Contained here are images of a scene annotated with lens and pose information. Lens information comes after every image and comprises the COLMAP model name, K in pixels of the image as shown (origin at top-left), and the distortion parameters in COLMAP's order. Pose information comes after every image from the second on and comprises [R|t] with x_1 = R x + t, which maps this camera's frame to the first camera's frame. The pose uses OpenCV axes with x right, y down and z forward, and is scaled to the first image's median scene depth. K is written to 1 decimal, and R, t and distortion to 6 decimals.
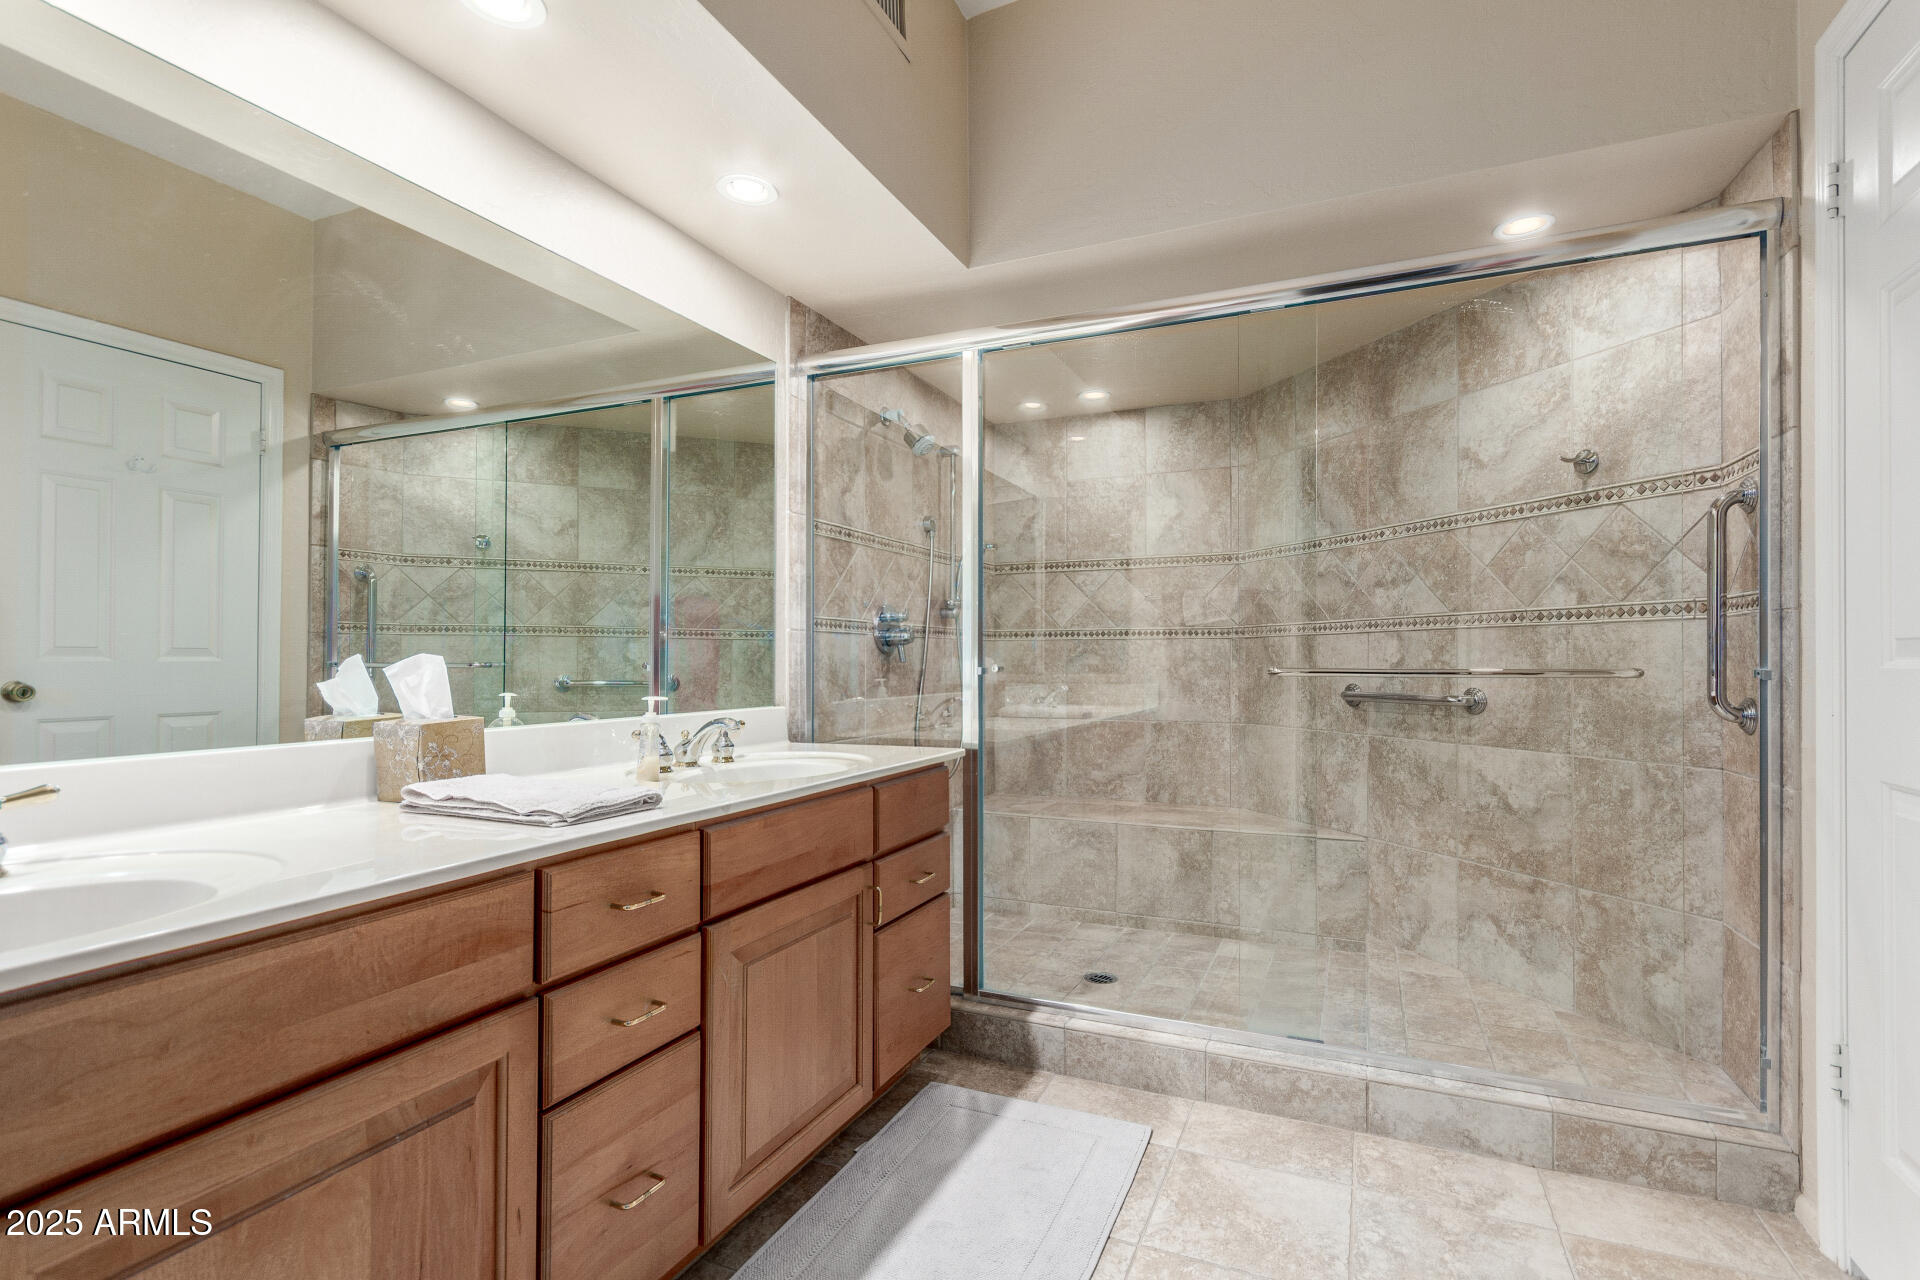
lens RADIAL K [[899.6, 0, 965.8], [0, 899.6, 652.5], [0, 0, 1]] dist [0.004638, -0.000703]
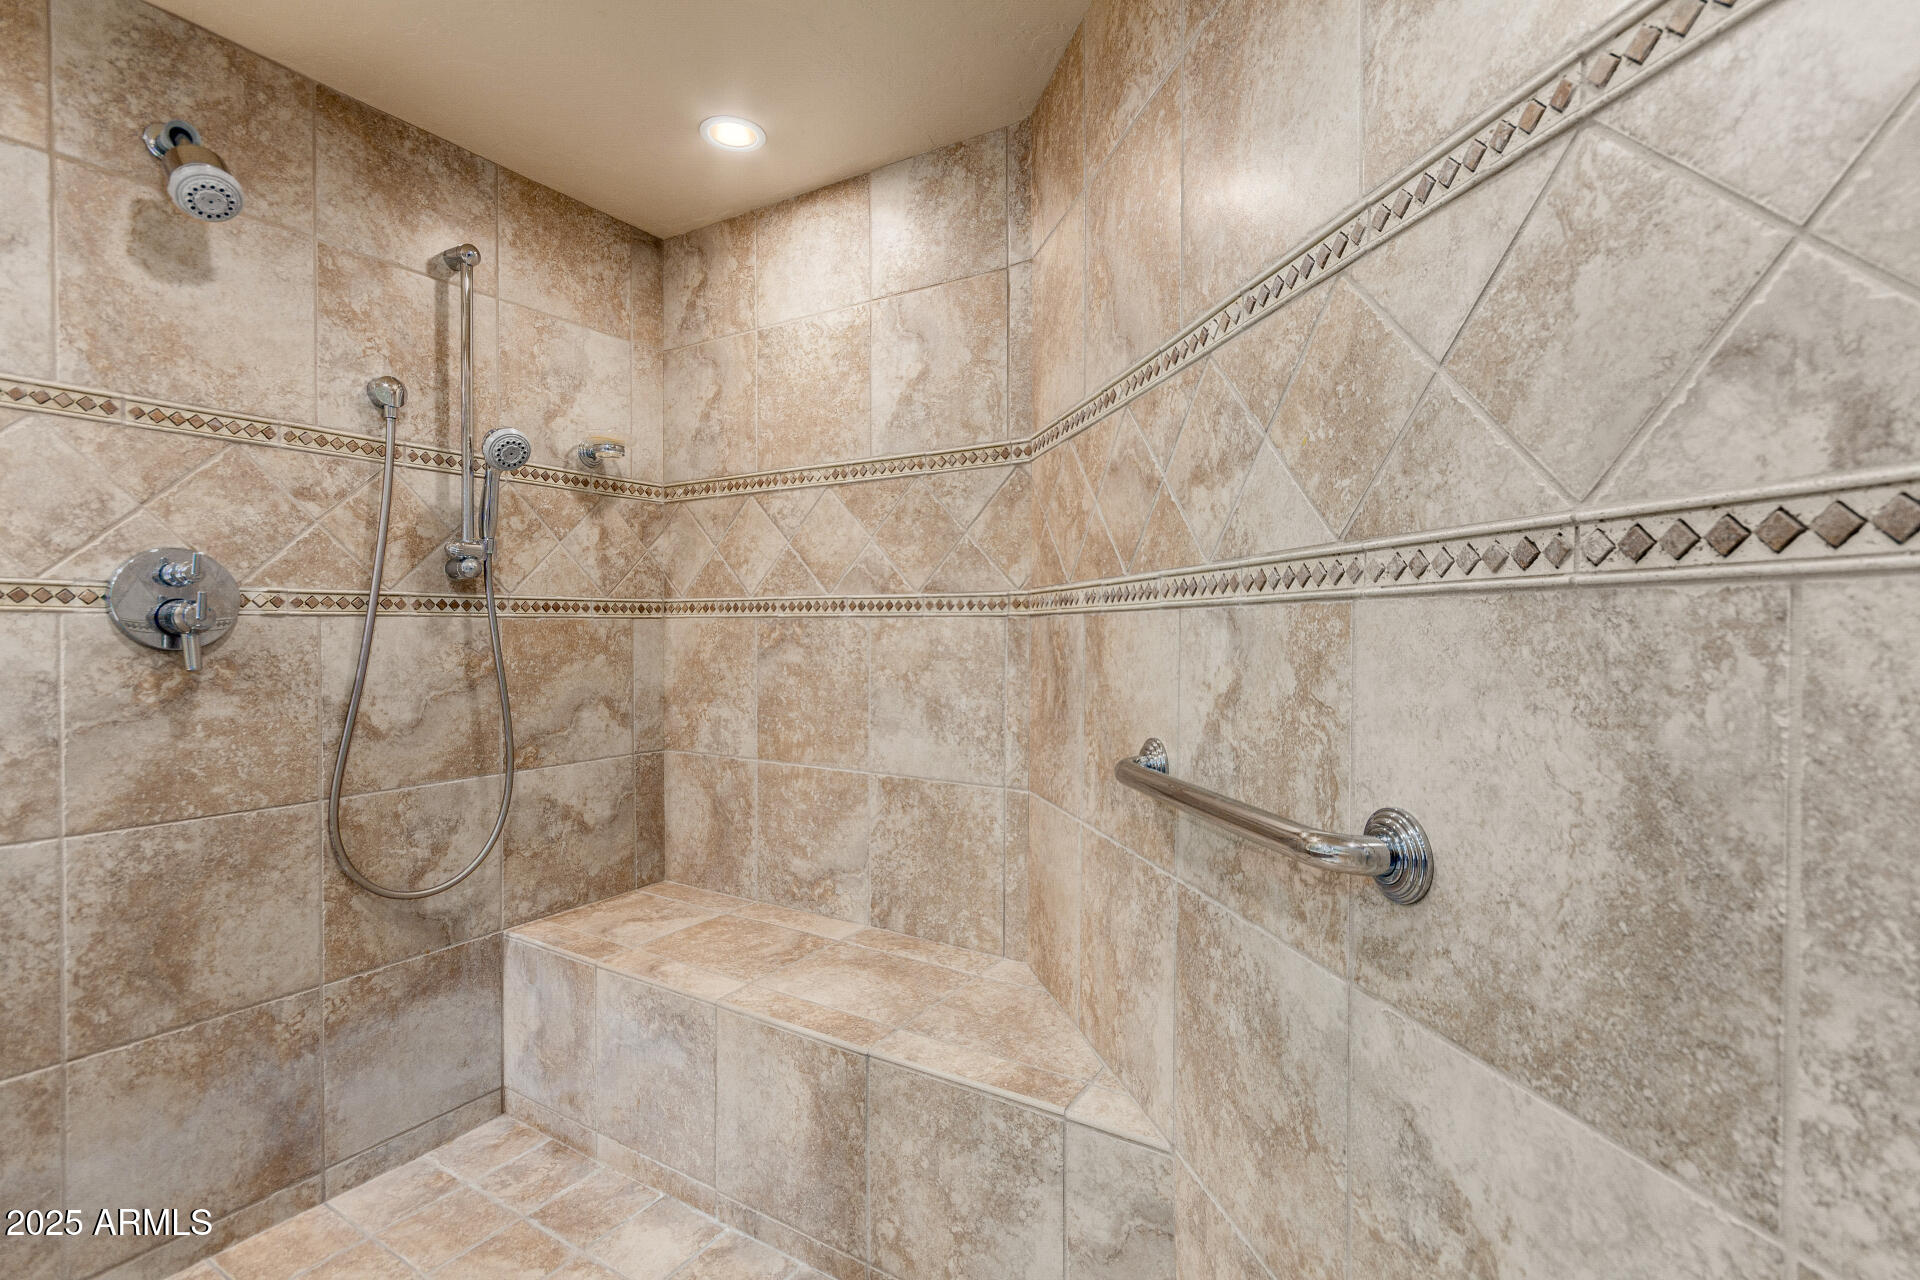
lens RADIAL K [[899.6, 0, 970.0], [0, 899.6, 635.4], [0, 0, 1]] dist [0.004638, -0.000703]
pose [[0.992041, 0.002190, -0.125892, 0.401208], [0.000181, 0.999823, 0.018820, -0.017167], [0.125911, -0.018693, 0.991865, 0.605492]]
